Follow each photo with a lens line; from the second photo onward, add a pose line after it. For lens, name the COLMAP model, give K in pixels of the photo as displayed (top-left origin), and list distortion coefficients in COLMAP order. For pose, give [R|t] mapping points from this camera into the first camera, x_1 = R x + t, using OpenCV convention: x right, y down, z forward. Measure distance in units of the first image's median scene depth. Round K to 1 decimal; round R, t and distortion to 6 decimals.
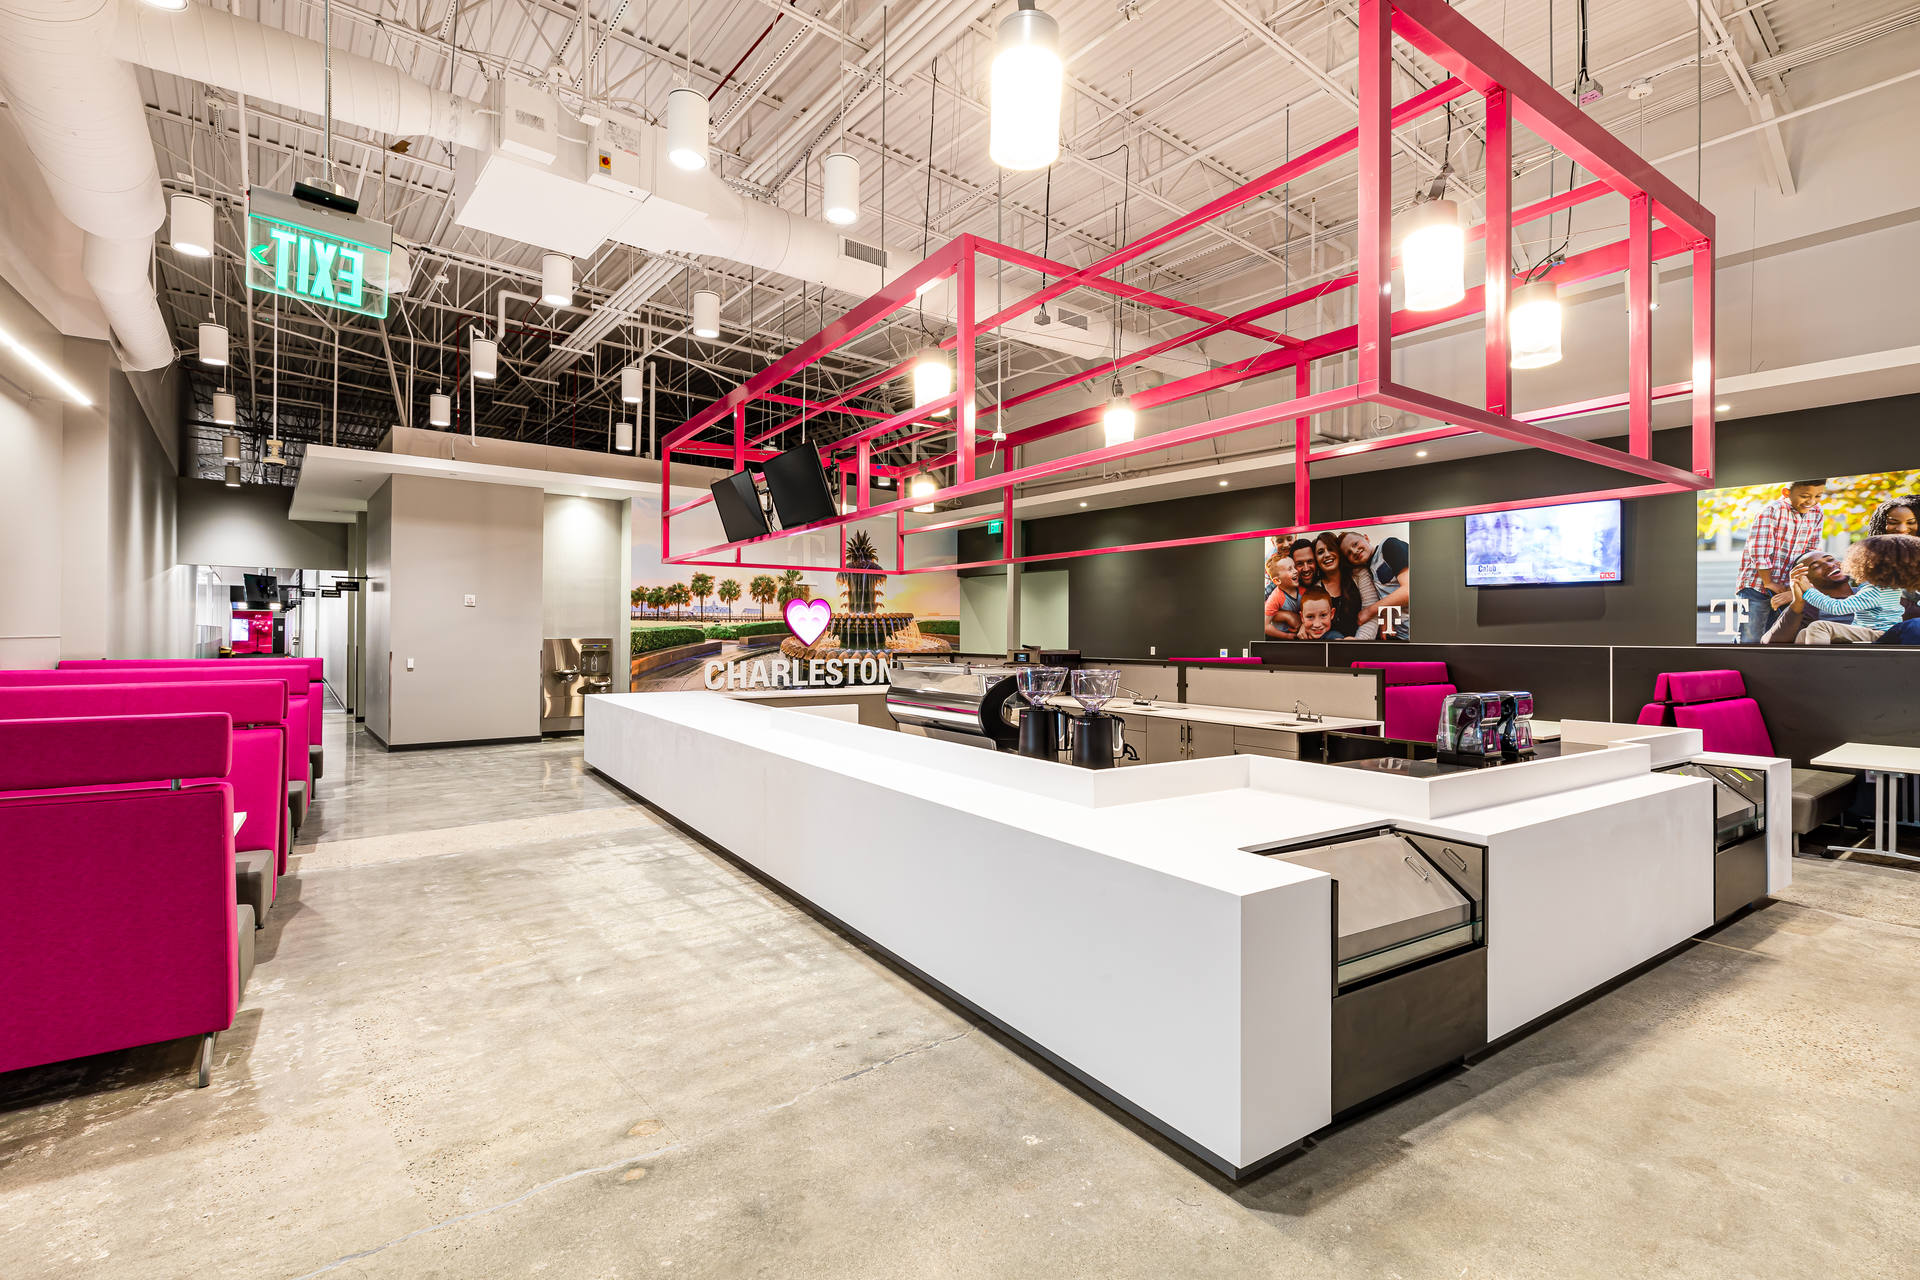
lens RADIAL K [[880.6, 0, 955.8], [0, 880.6, 632.8], [0, 0, 1]] dist [0.000038, -0.000126]
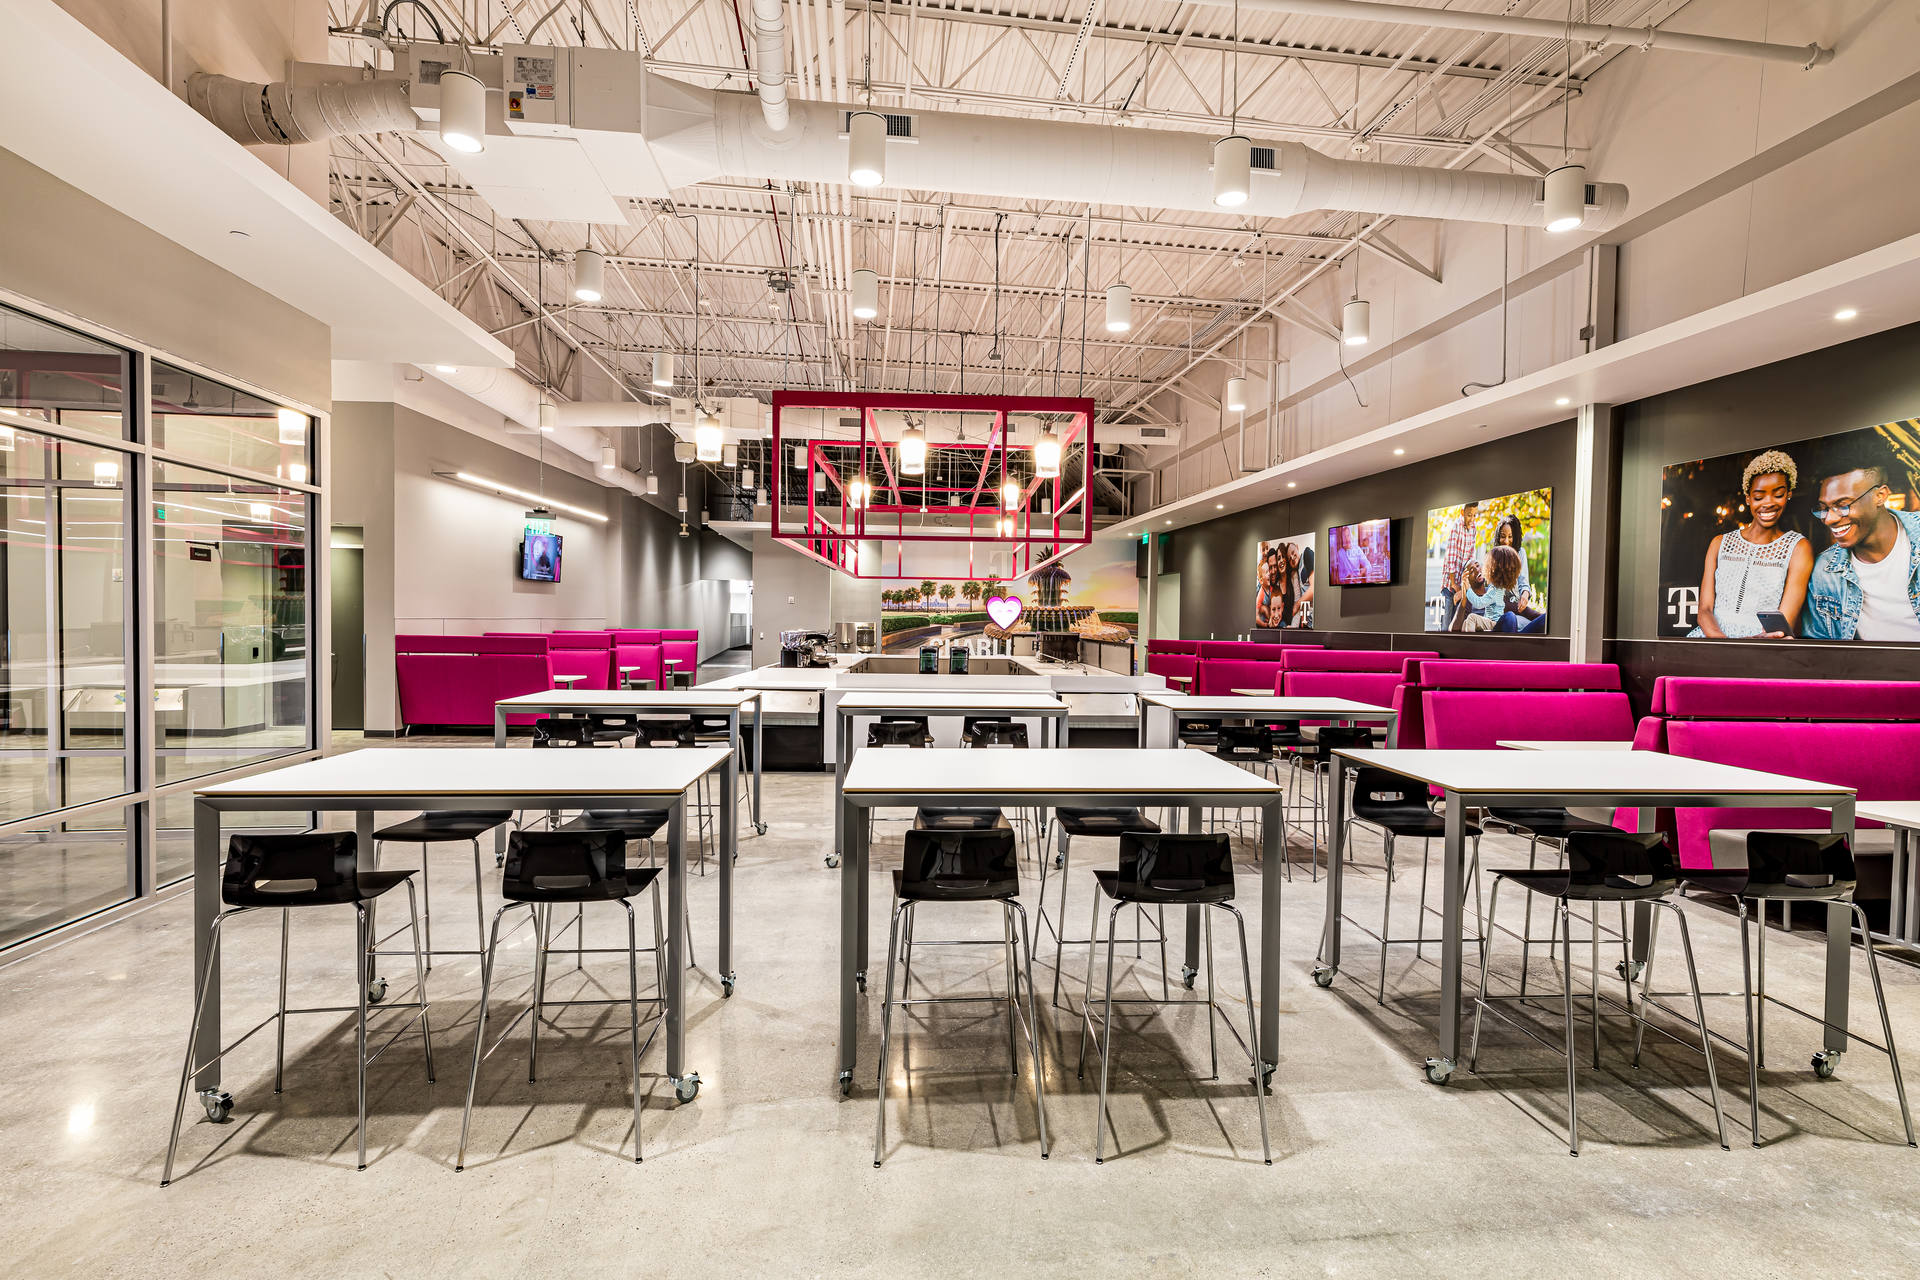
lens RADIAL K [[880.6, 0, 958.9], [0, 880.6, 639.3], [0, 0, 1]] dist [0.000038, -0.000126]
pose [[0.848576, 0.018314, -0.528756, 0.694581], [-0.008743, 0.999750, 0.020597, 0.002546], [0.529001, -0.012855, 0.848524, -0.320215]]
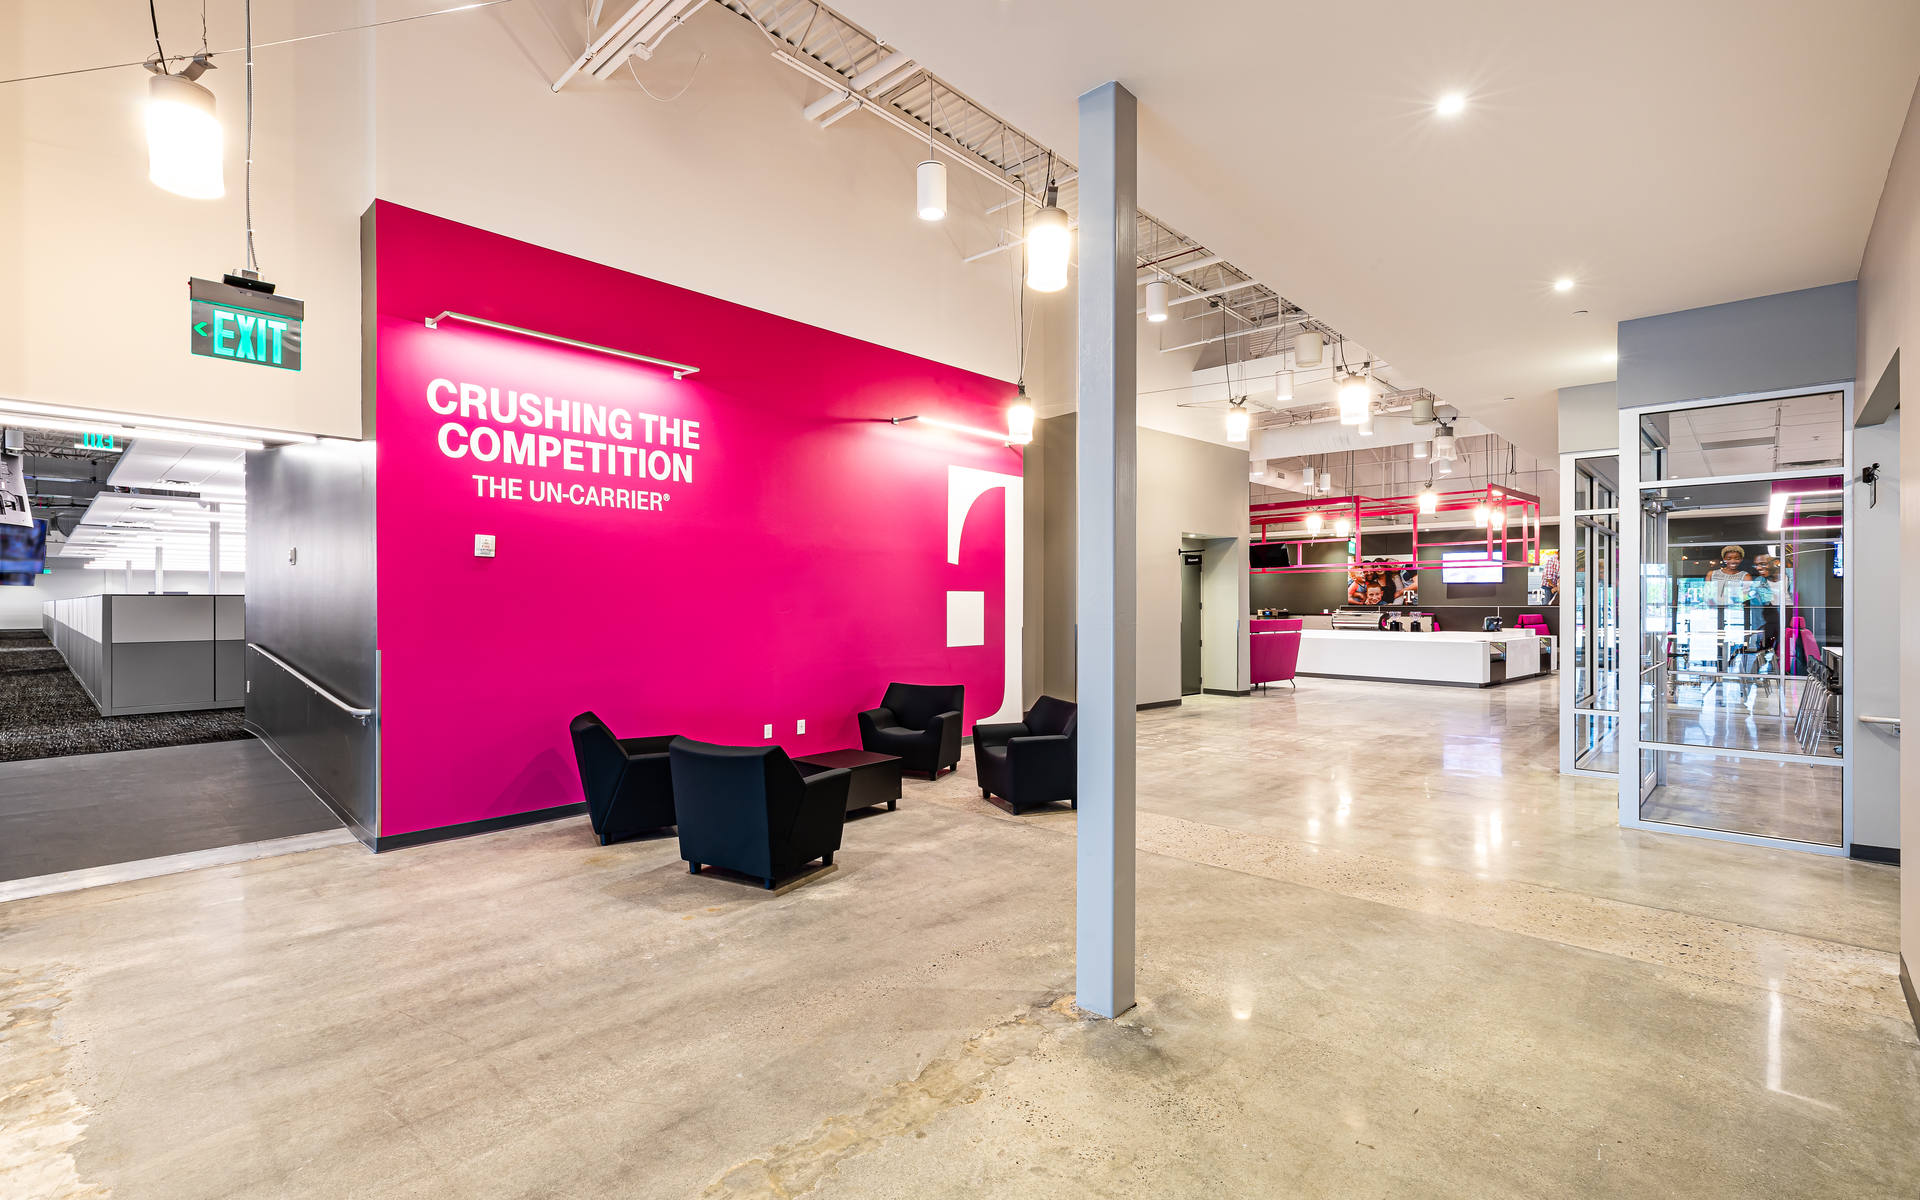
lens RADIAL K [[864.8, 0, 961.1], [0, 864.8, 603.7], [0, 0, 1]] dist [0.001585, 0.000181]
pose [[0.988265, -0.002676, 0.152723, -0.993376], [0.002812, 0.999996, -0.000678, 0.003066], [-0.152720, 0.001100, 0.988269, -1.054667]]
